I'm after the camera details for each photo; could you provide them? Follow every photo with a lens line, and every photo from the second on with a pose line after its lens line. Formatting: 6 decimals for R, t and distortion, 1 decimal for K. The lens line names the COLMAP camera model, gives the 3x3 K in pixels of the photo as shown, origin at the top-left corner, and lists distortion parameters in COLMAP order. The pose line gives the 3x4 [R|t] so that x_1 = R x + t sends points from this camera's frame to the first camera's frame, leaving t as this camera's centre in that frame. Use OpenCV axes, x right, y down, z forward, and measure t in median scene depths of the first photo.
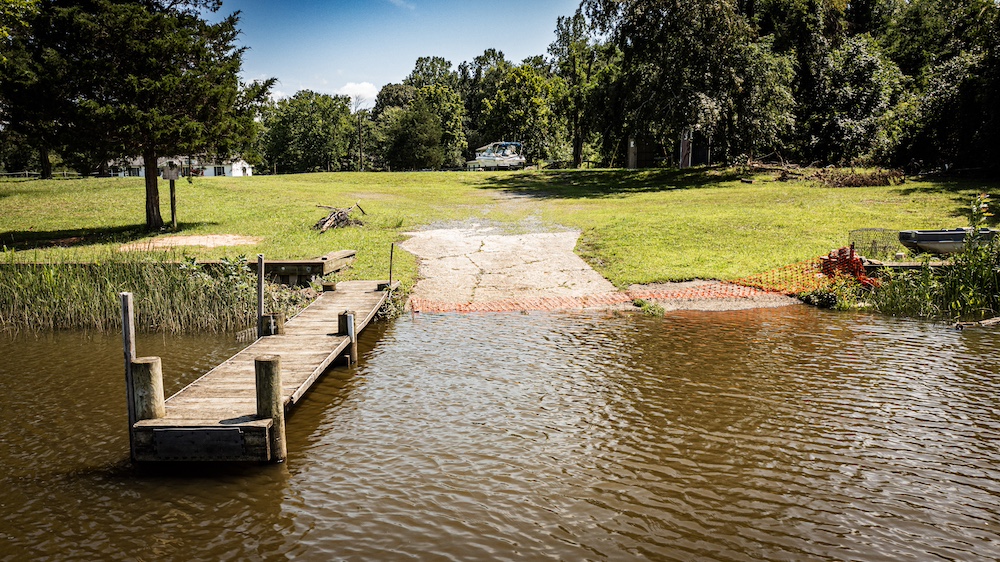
lens RADIAL K [[778.9, 0, 500.2], [0, 778.9, 279.6], [0, 0, 1]] dist [-0.008416, -0.003984]
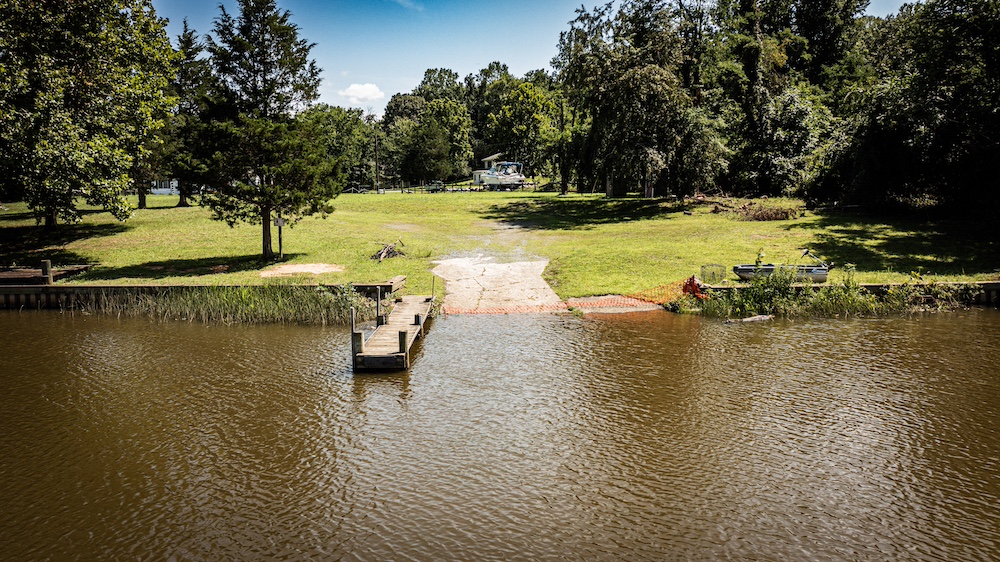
lens RADIAL K [[778.9, 0, 500.2], [0, 778.9, 279.6], [0, 0, 1]] dist [-0.008416, -0.003984]
pose [[0.999973, 0.000051, -0.007392, 0.010667], [-0.000055, 1.000000, -0.000569, -0.013222], [0.007392, 0.000569, 0.999973, -0.291778]]
